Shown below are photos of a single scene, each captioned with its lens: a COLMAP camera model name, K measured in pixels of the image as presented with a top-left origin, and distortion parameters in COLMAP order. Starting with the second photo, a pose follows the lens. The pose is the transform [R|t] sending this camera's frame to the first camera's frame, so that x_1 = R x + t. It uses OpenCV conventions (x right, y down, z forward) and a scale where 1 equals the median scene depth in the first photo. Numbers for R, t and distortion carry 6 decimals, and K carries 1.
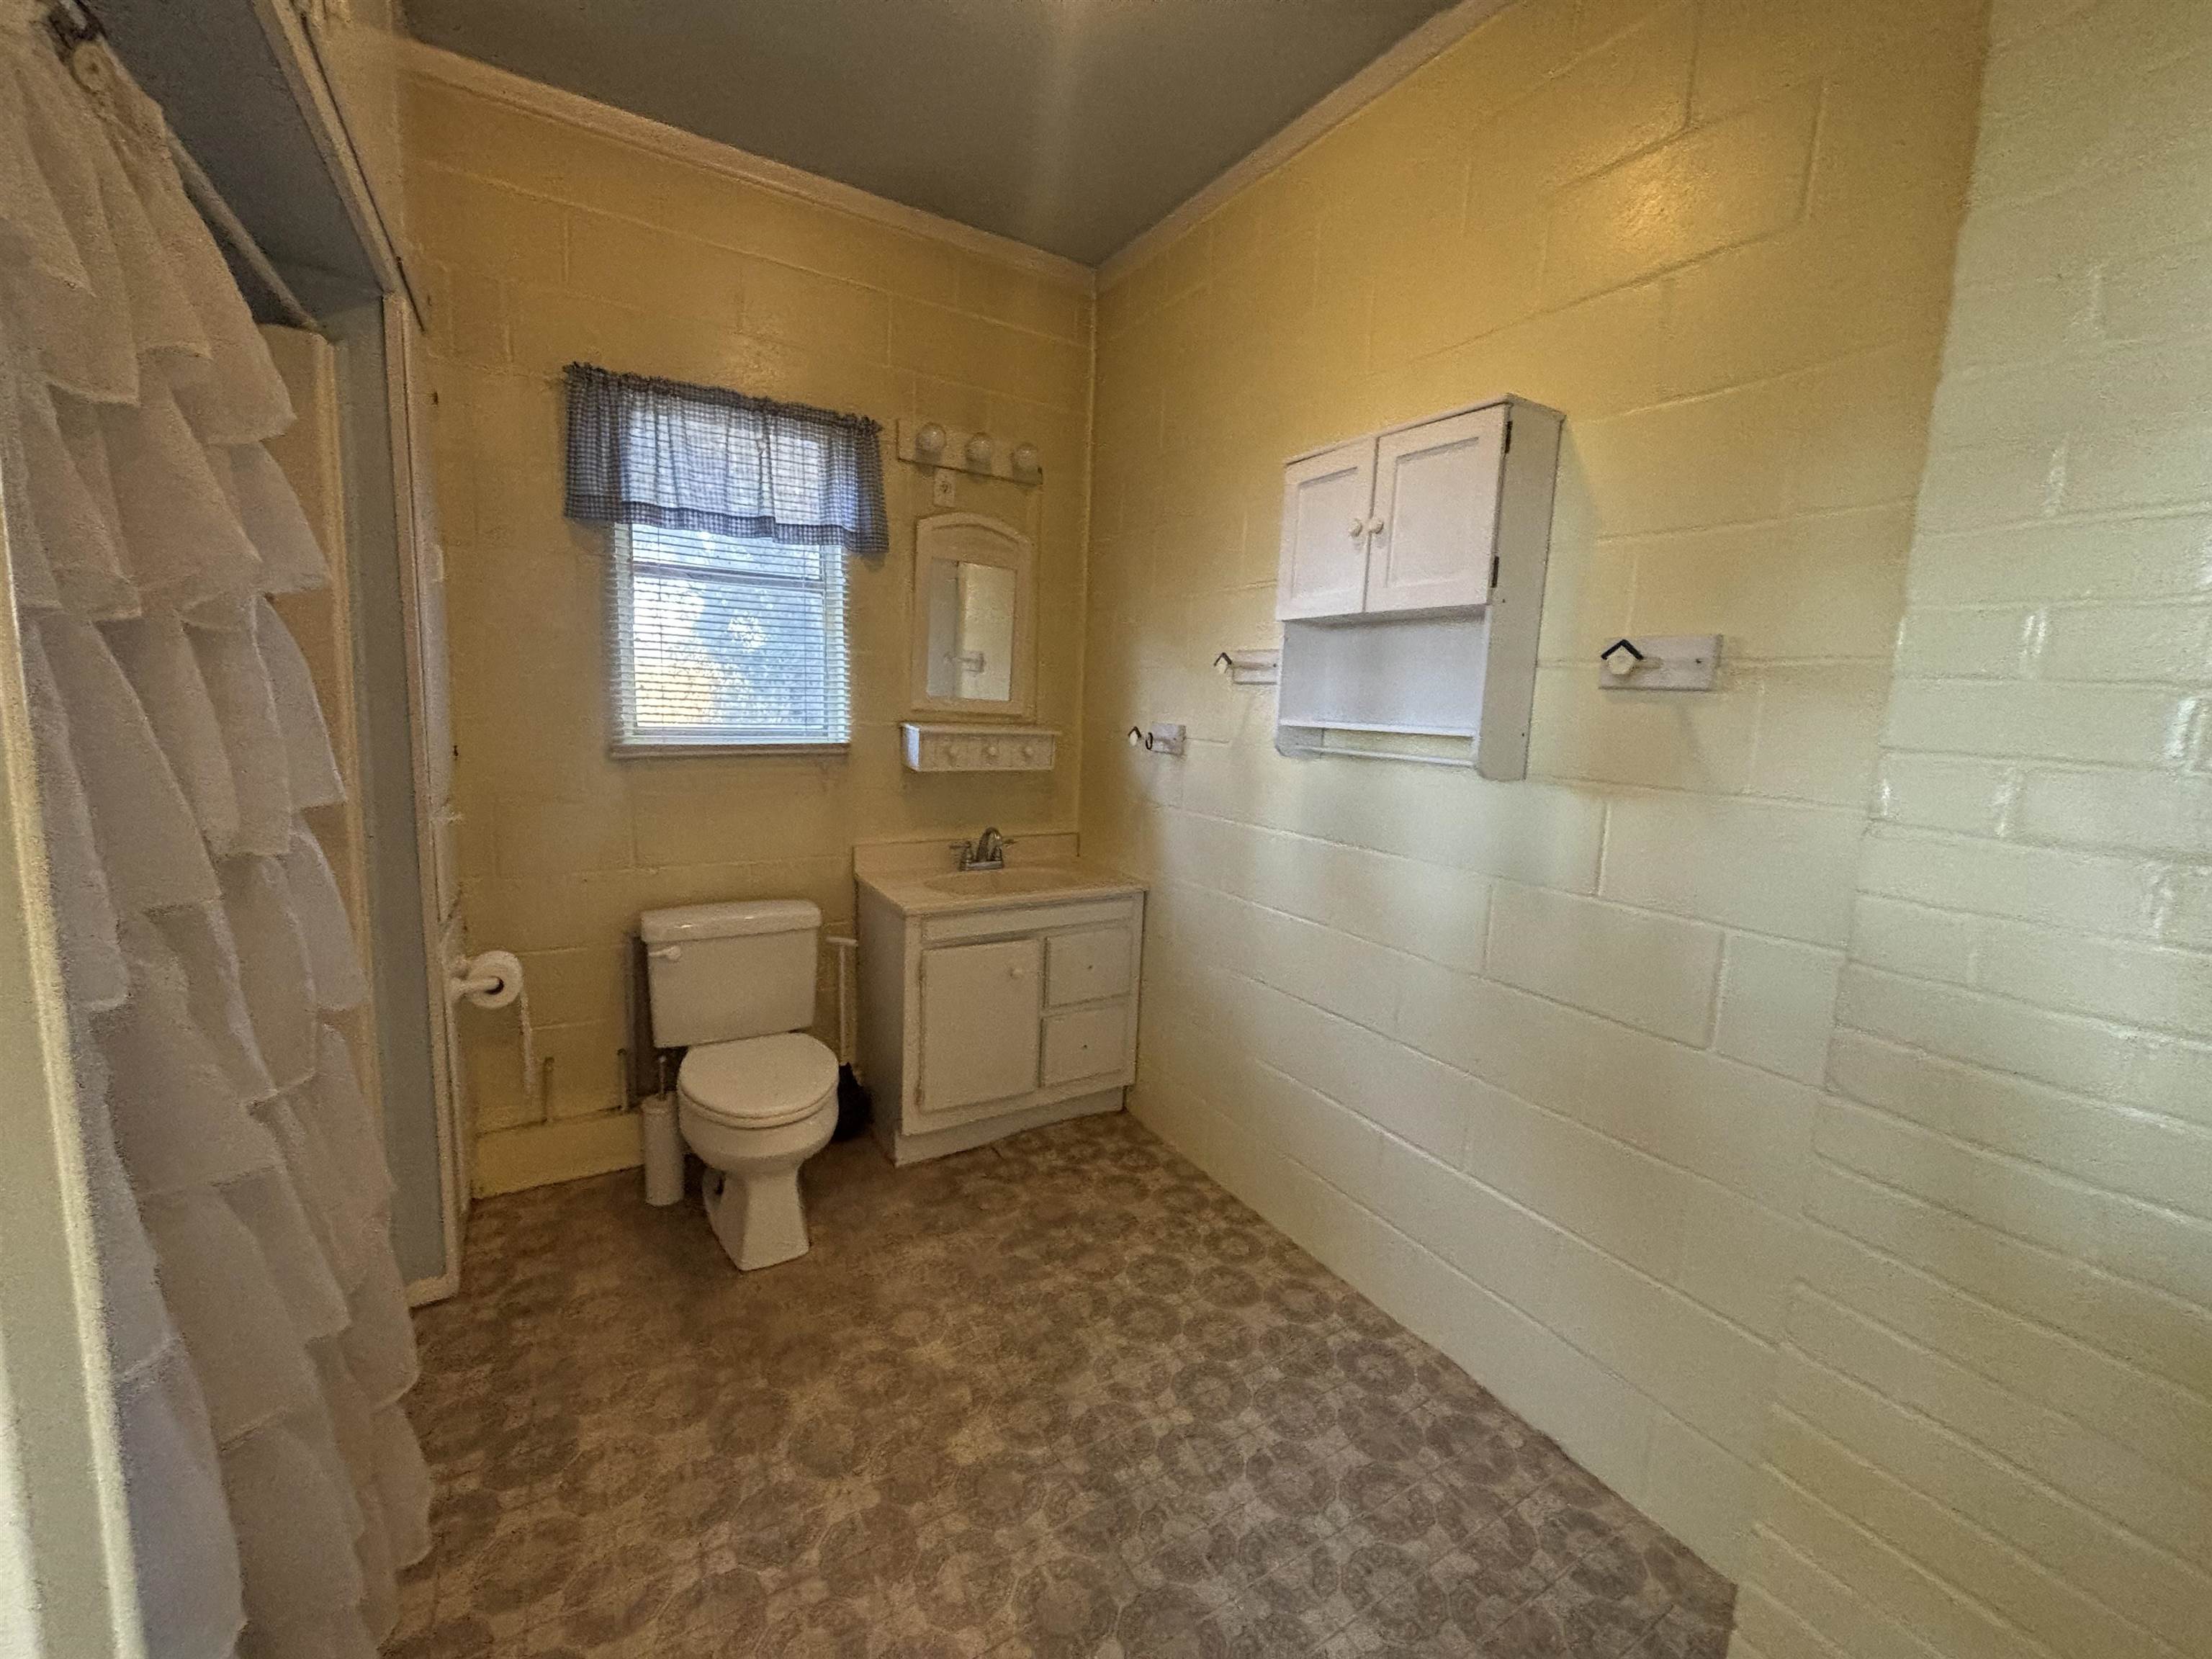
lens RADIAL K [[893.2, 0, 1100.2], [0, 893.2, 821.7], [0, 0, 1]] dist [0.000330, 0.000450]
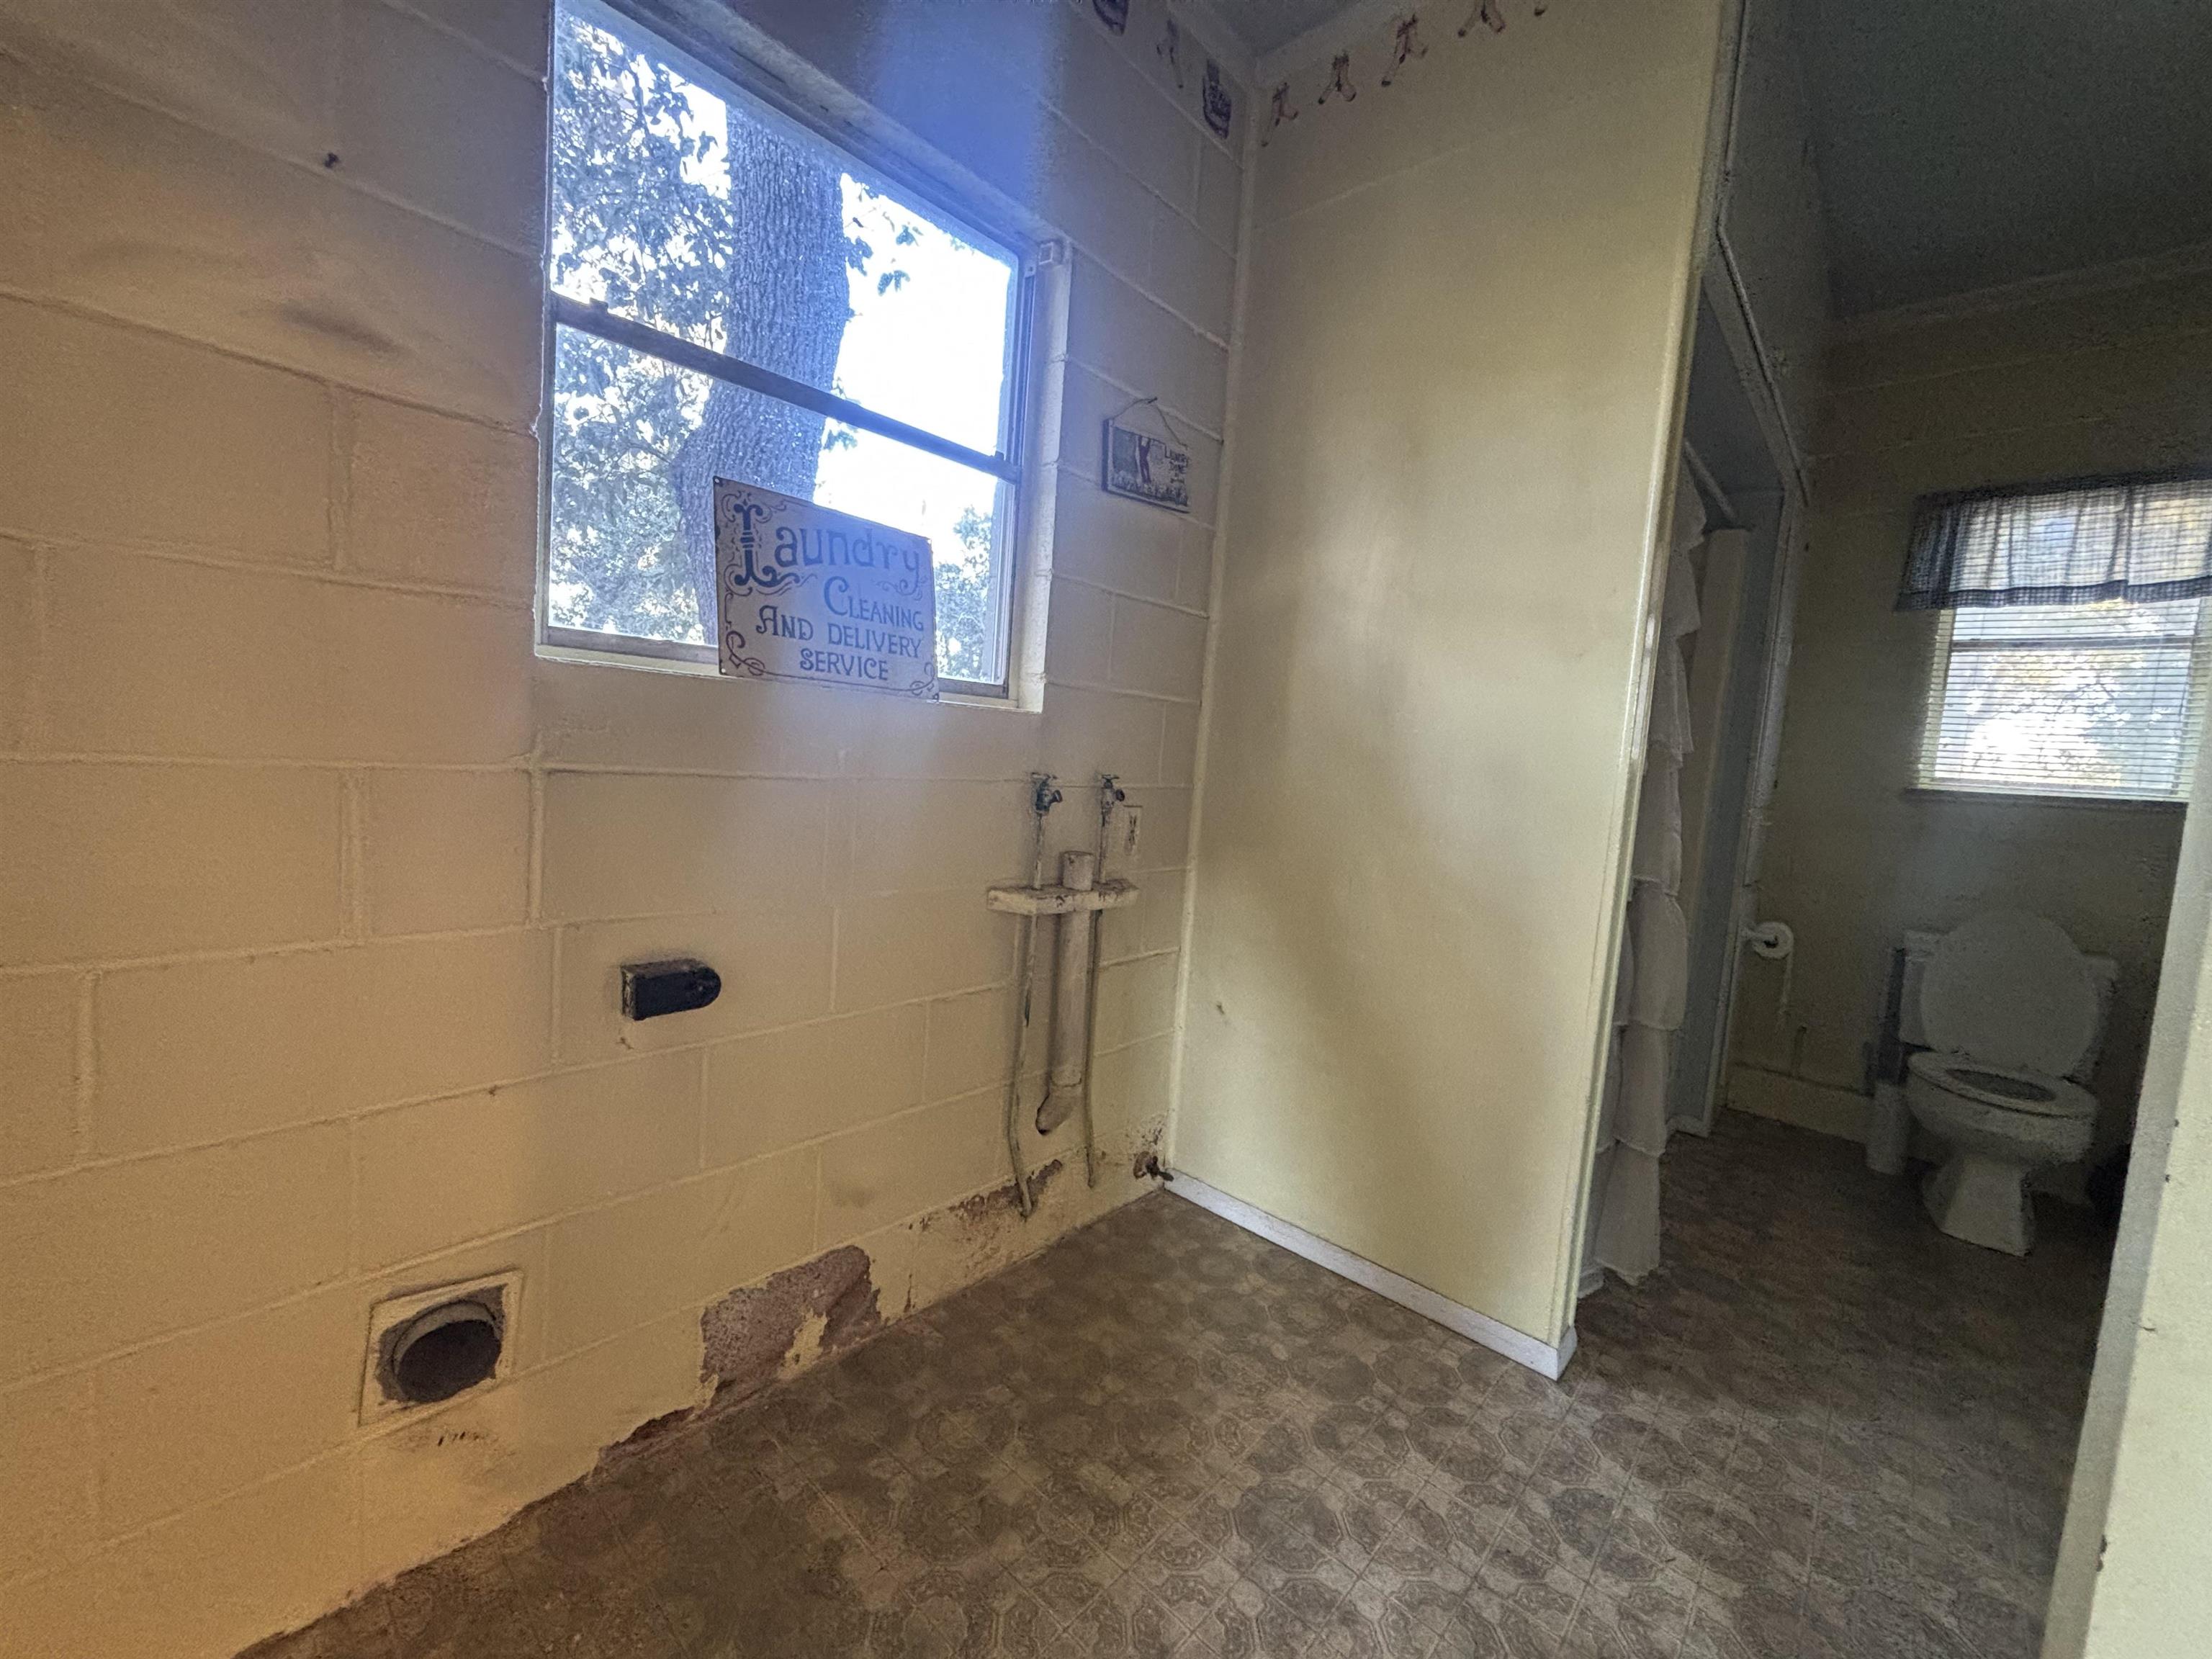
lens RADIAL K [[893.2, 0, 1104.1], [0, 893.2, 816.0], [0, 0, 1]] dist [0.000330, 0.000450]
pose [[0.299918, 0.065377, -0.951722, 0.300463], [-0.185084, 0.982680, 0.009178, 0.146876], [0.935838, 0.173396, 0.306824, -0.406761]]
